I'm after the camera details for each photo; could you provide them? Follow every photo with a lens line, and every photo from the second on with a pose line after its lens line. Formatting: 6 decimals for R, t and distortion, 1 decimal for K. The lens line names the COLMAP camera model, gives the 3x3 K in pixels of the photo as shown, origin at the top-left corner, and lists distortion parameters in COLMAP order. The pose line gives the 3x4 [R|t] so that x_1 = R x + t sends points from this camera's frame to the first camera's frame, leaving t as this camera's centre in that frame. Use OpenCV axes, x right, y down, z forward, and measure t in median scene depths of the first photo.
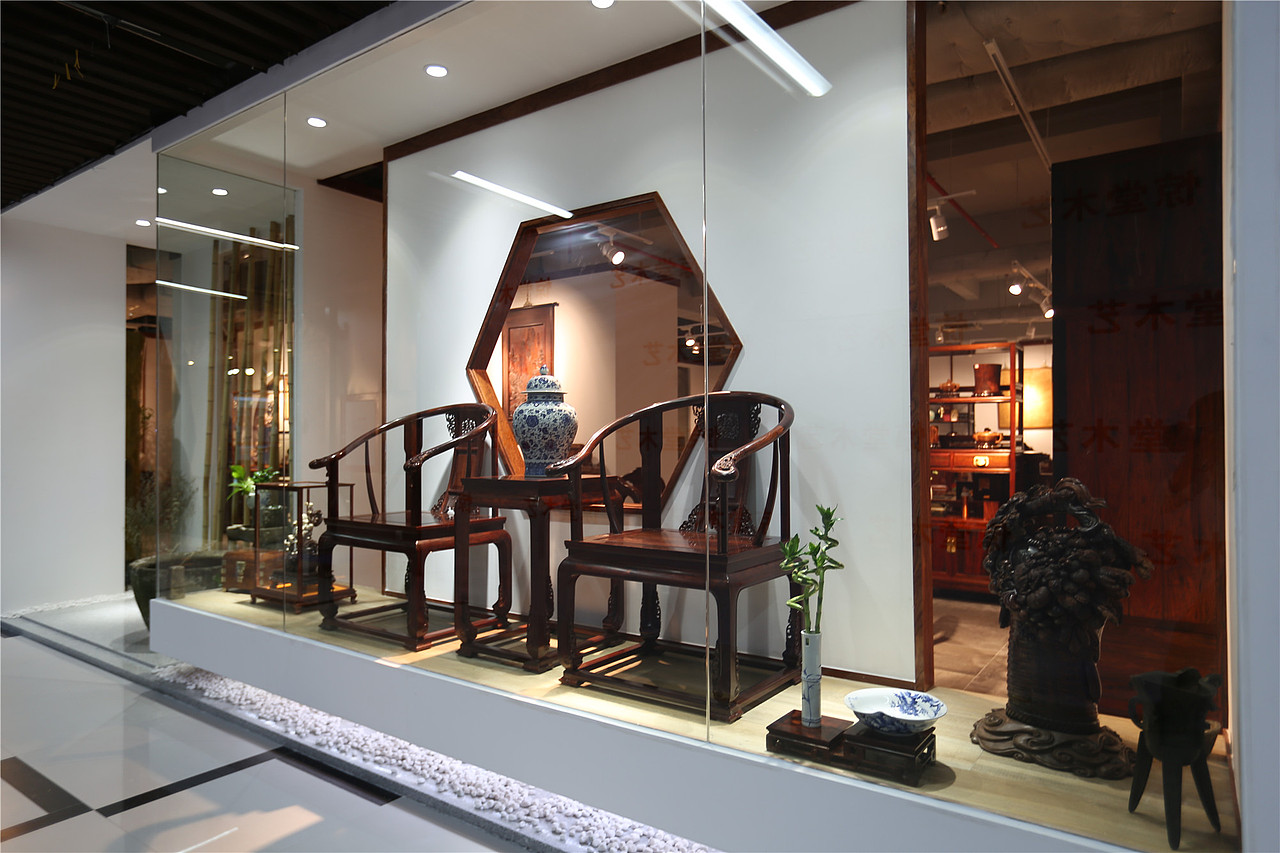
lens RADIAL K [[767.9, 0, 640.0], [0, 767.9, 426.5], [0, 0, 1]] dist [-0.026685, 0.000554]
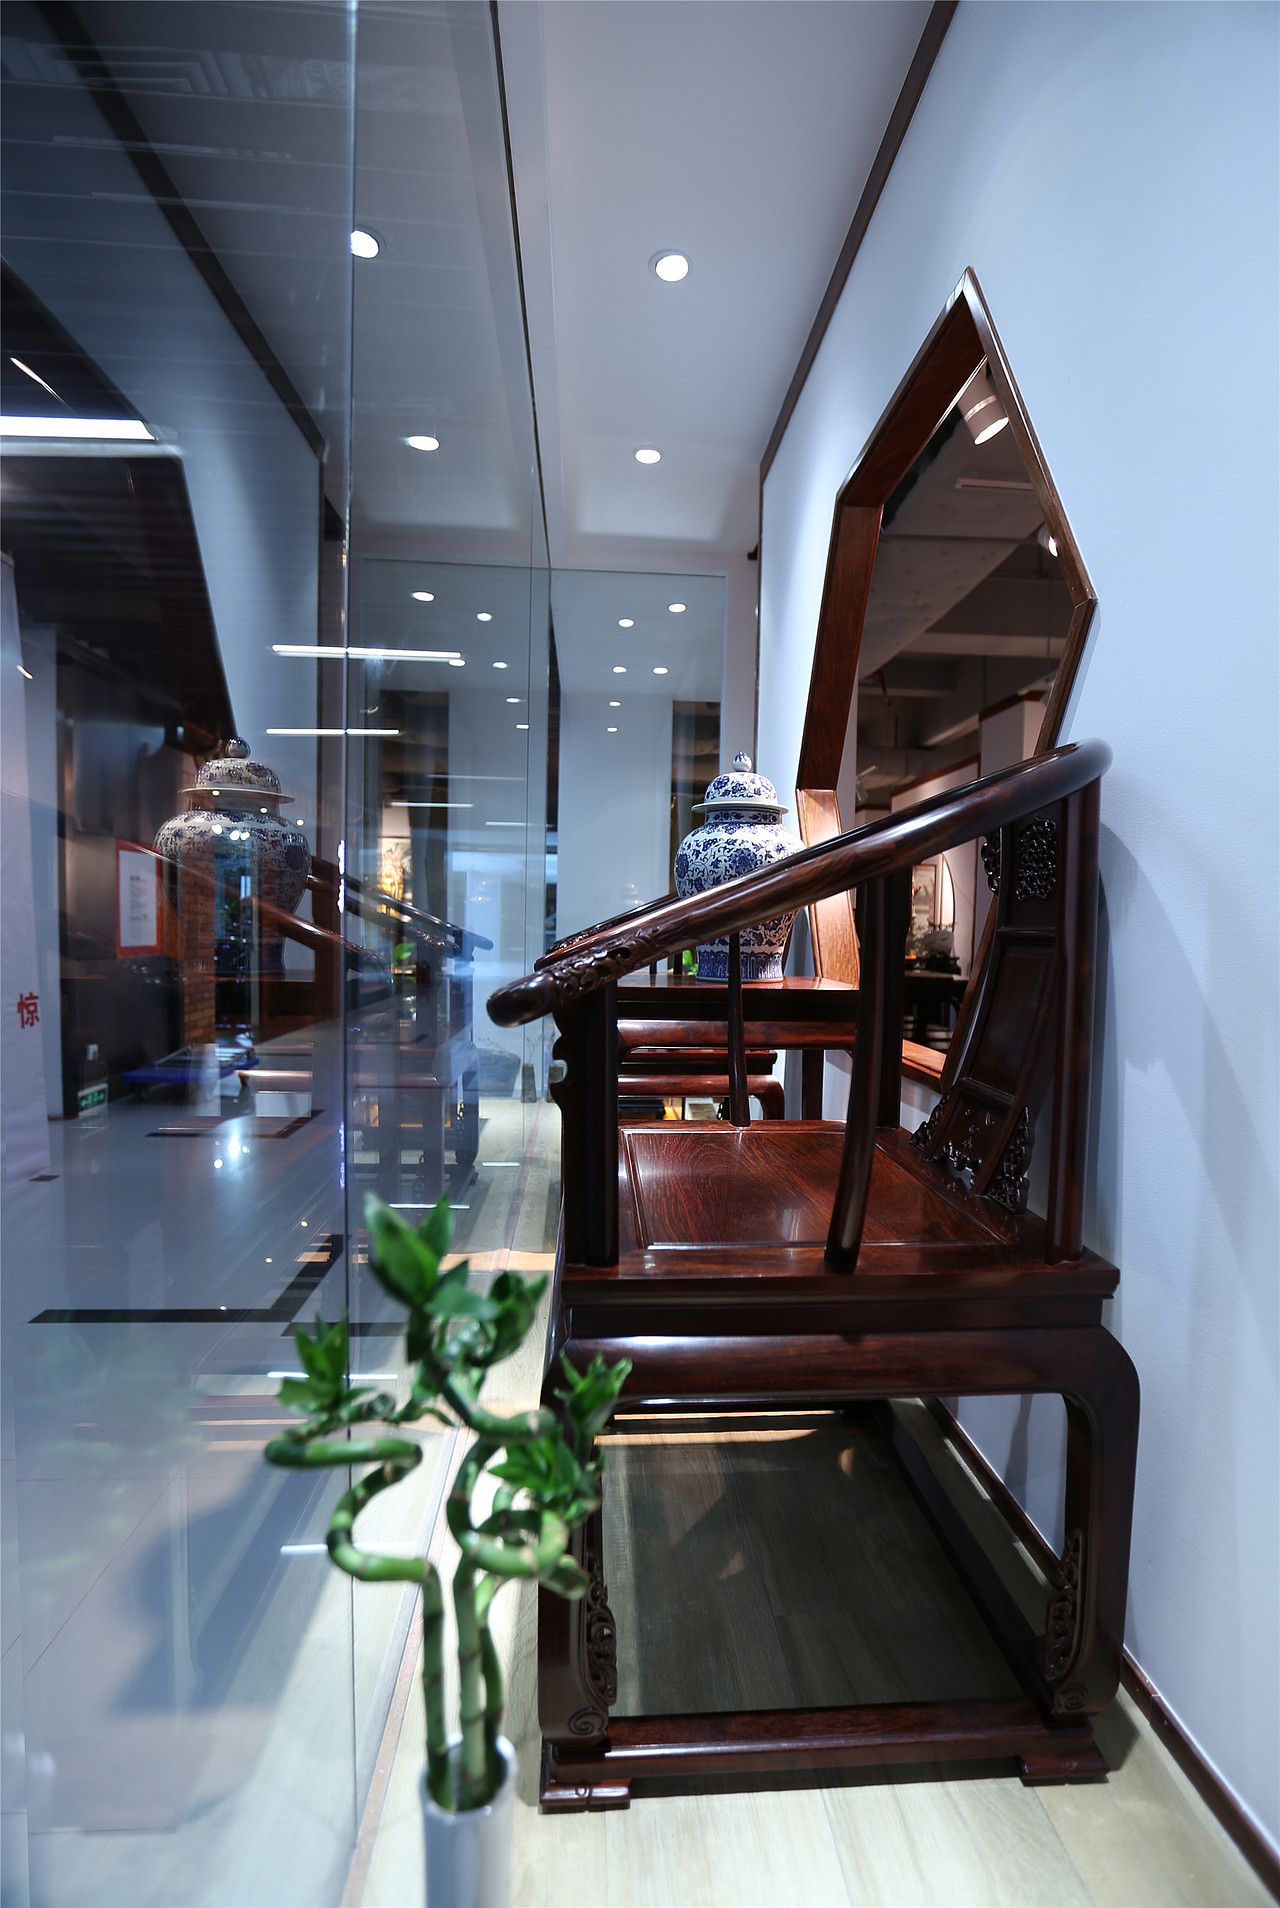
lens RADIAL K [[857.4, 0, 640.0], [0, 857.4, 954.0], [0, 0, 1]] dist [-0.013068, 0.000524]
pose [[0.622648, 0.067411, -0.779593, 0.271772], [-0.029618, 0.997599, 0.062606, 0.016599], [0.781942, -0.015891, 0.623149, 0.598259]]
